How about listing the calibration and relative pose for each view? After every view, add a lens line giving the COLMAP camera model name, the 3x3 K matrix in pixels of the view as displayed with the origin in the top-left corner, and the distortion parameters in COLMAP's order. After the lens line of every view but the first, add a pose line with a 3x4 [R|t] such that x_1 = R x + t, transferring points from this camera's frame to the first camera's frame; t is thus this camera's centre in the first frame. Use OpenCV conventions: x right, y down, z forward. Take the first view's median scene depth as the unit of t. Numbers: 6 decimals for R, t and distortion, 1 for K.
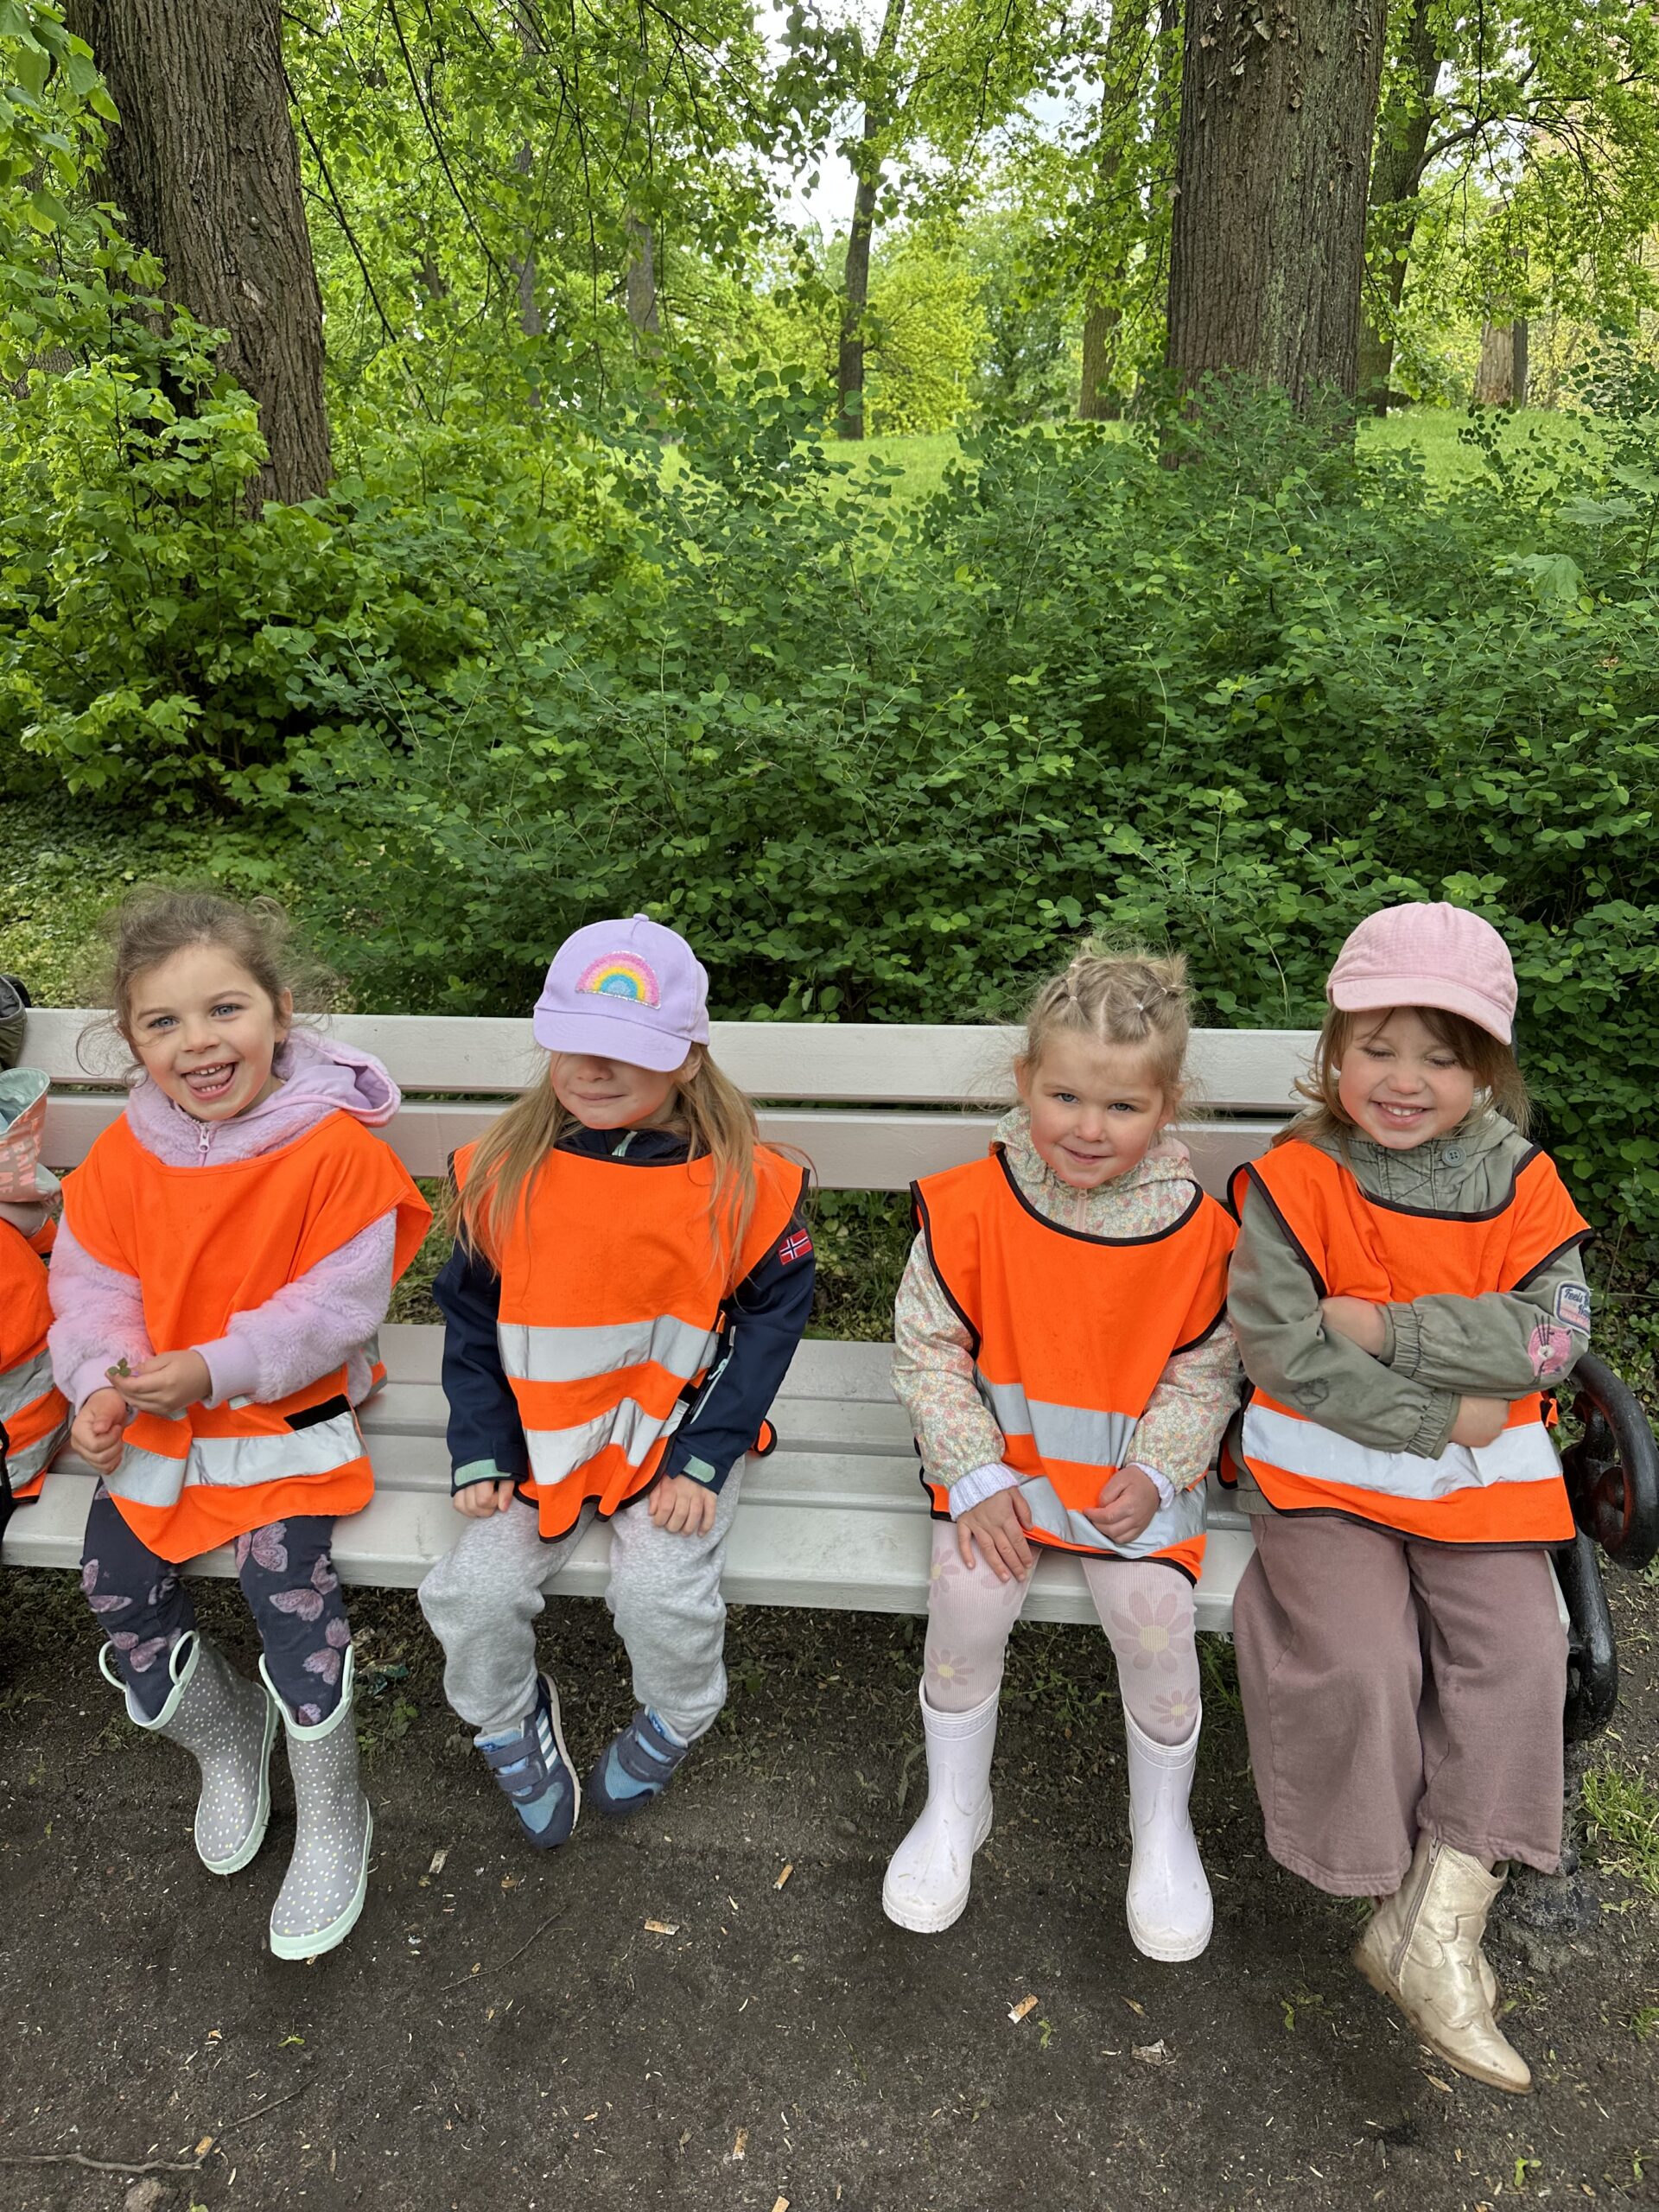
lens RADIAL K [[1667.5, 0, 764.4], [0, 1667.5, 1107.5], [0, 0, 1]] dist [0.012120, -0.017172]
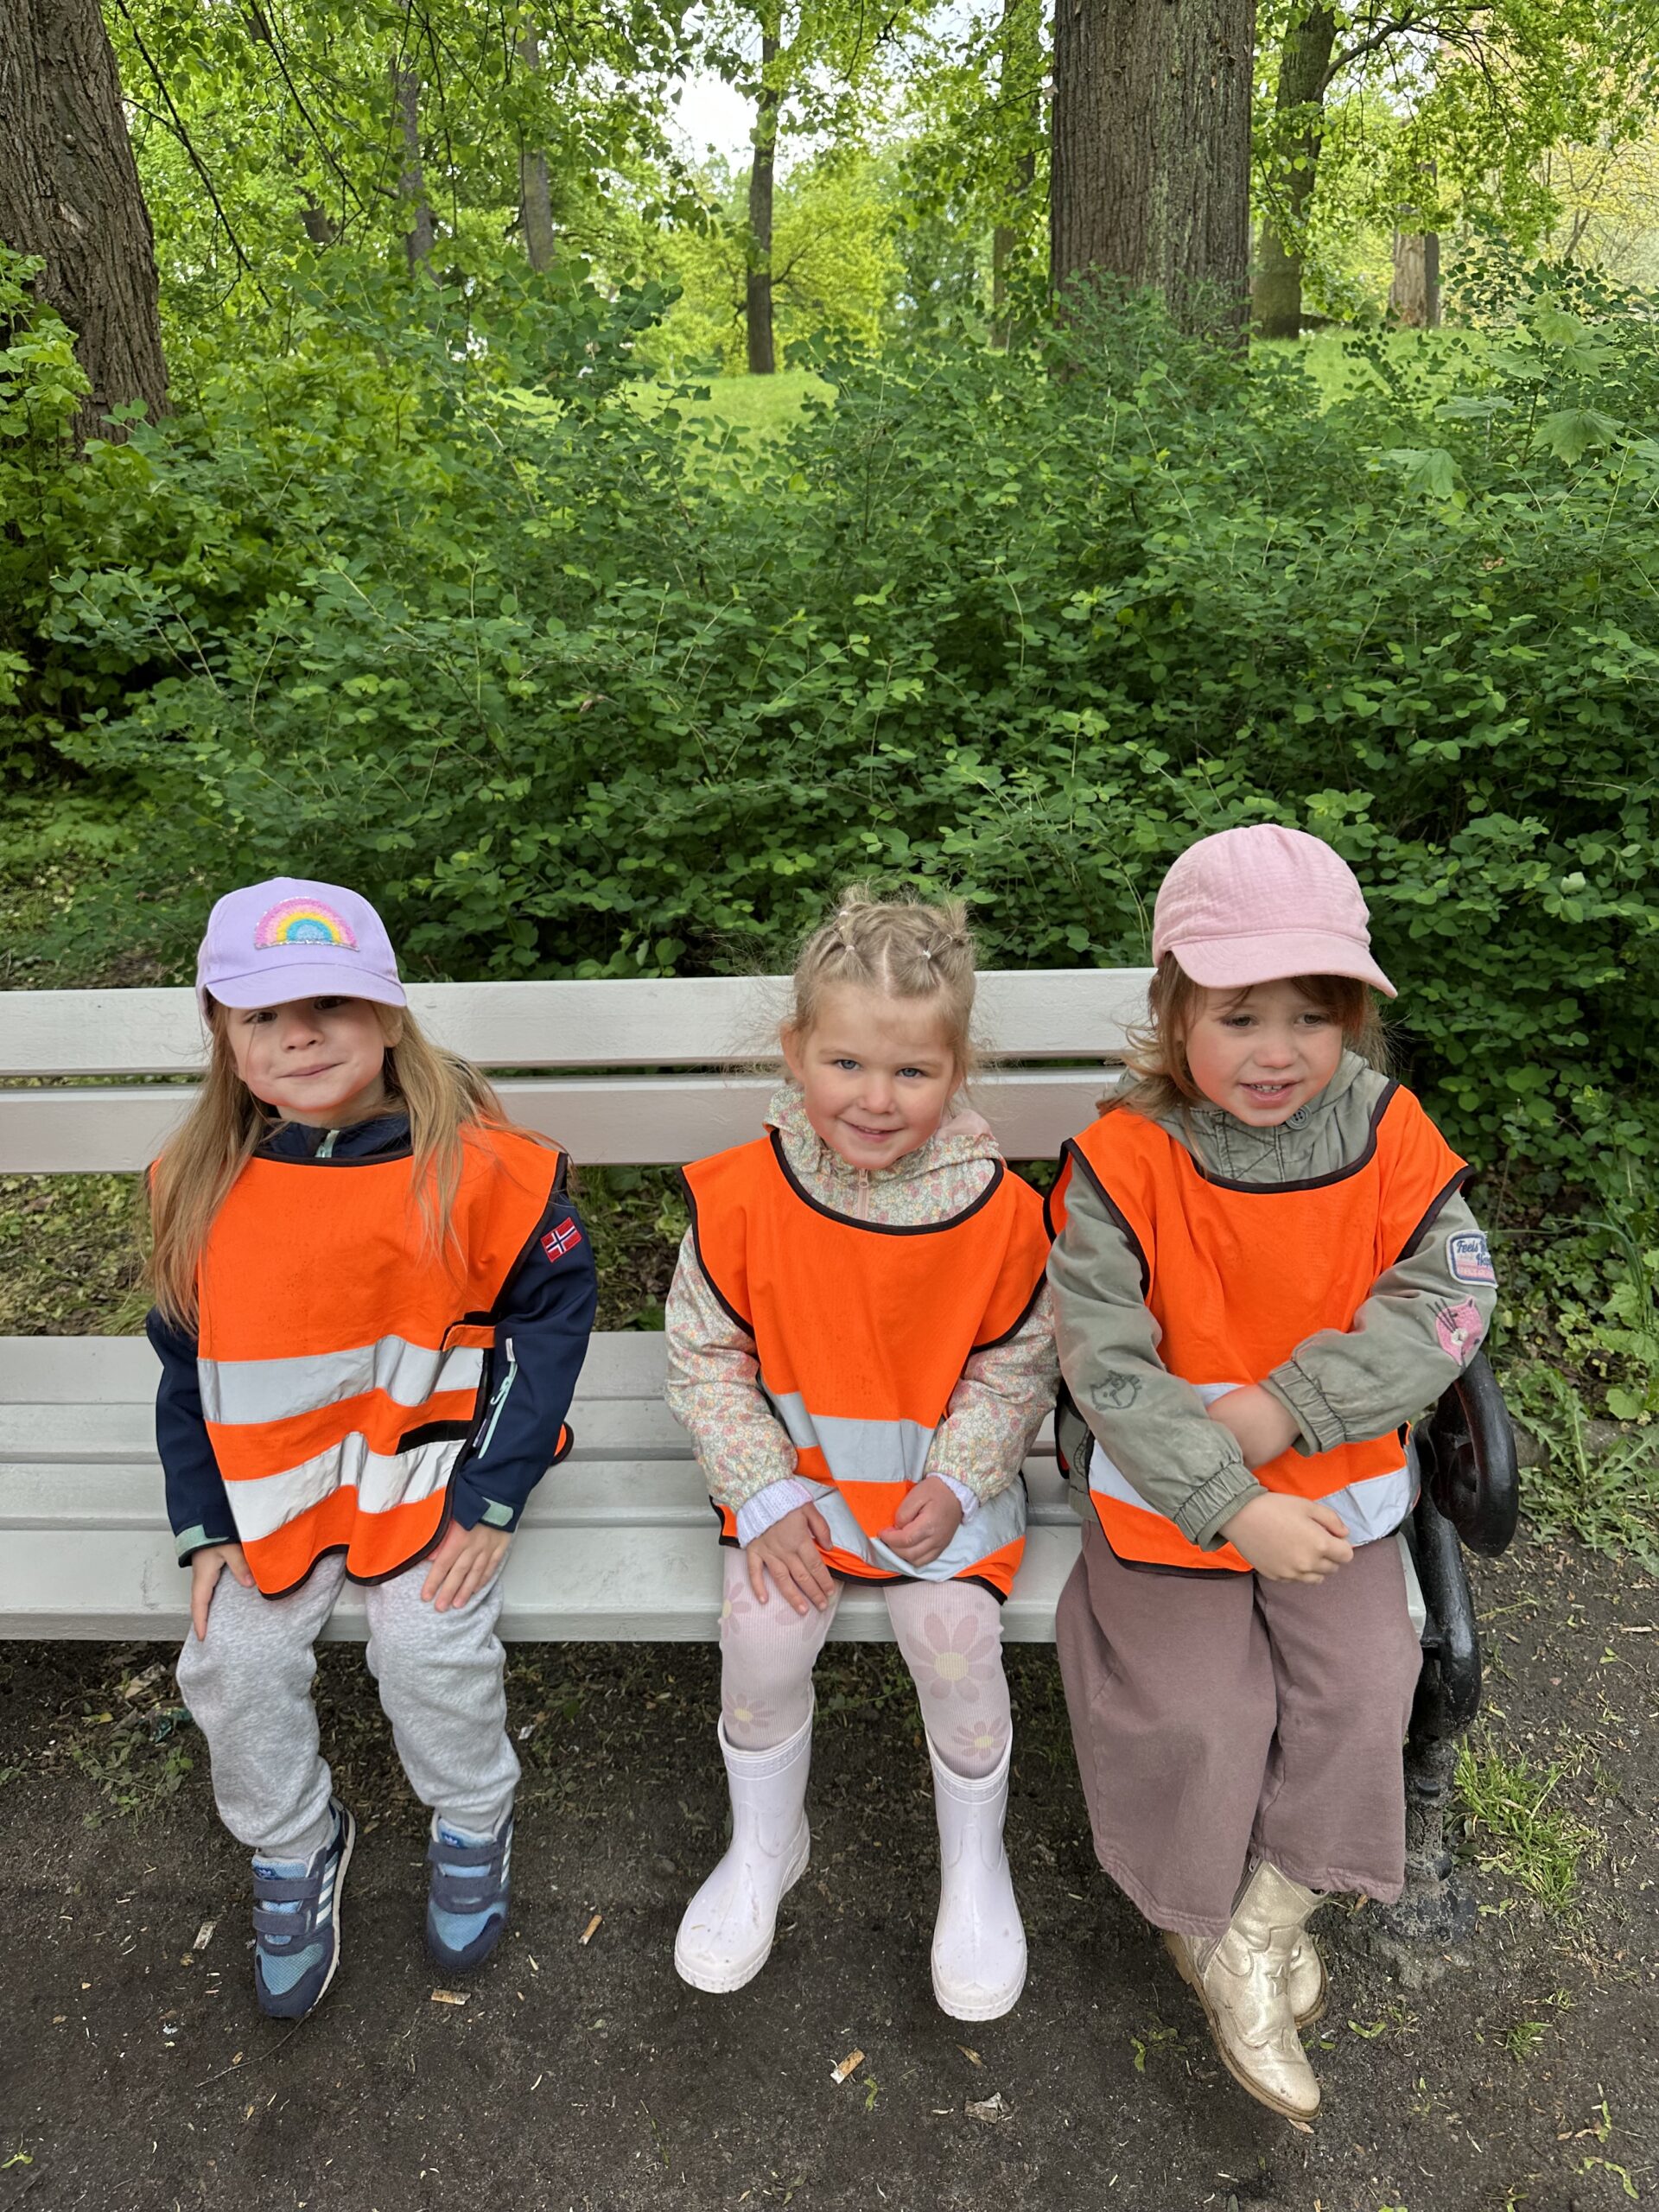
lens RADIAL K [[1573.3, 0, 855.4], [0, 1573.3, 1106.8], [0, 0, 1]] dist [0.003831, -0.008352]
pose [[0.998367, -0.042105, 0.038601, 0.105145], [0.040683, 0.998490, 0.036916, -0.007035], [-0.040097, -0.035285, 0.998573, 0.119797]]
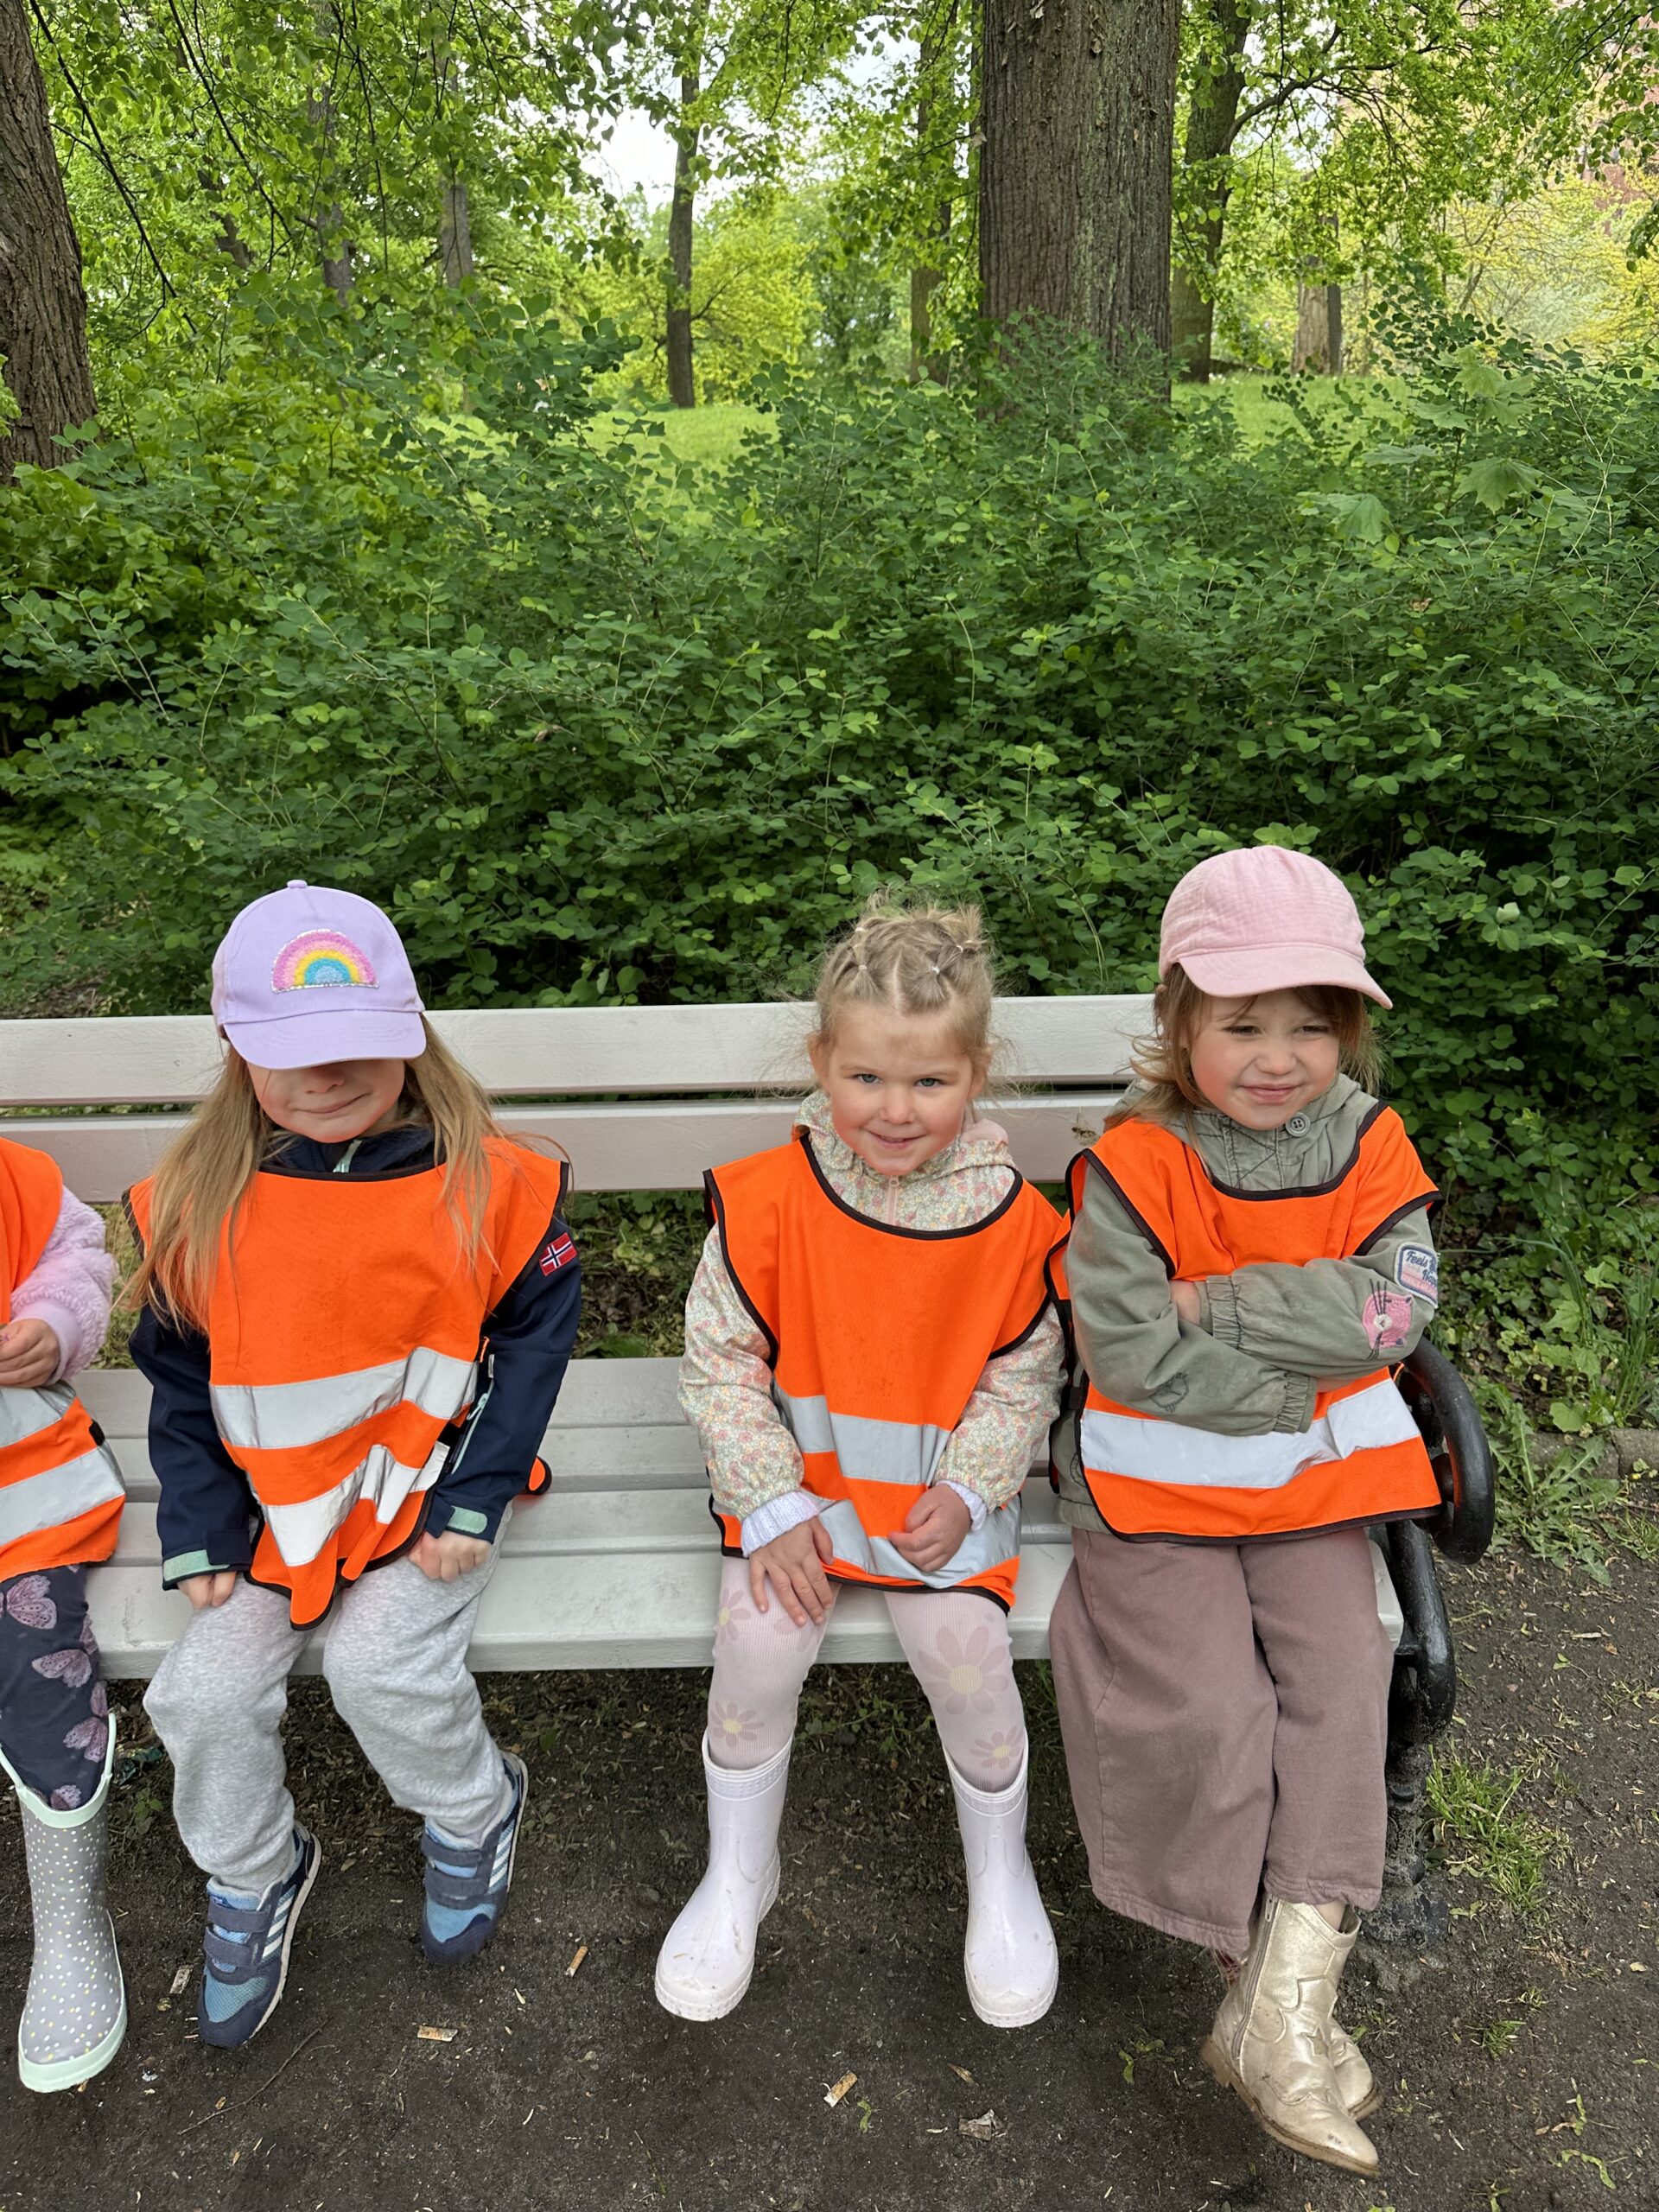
lens RADIAL K [[1581.2, 0, 829.5], [0, 1581.2, 1106.0], [0, 0, 1]] dist [0.009944, -0.015282]
pose [[0.994777, -0.046422, 0.090905, 0.067826], [0.044849, 0.998808, 0.019277, -0.006878], [-0.091691, -0.015099, 0.995673, 0.109419]]
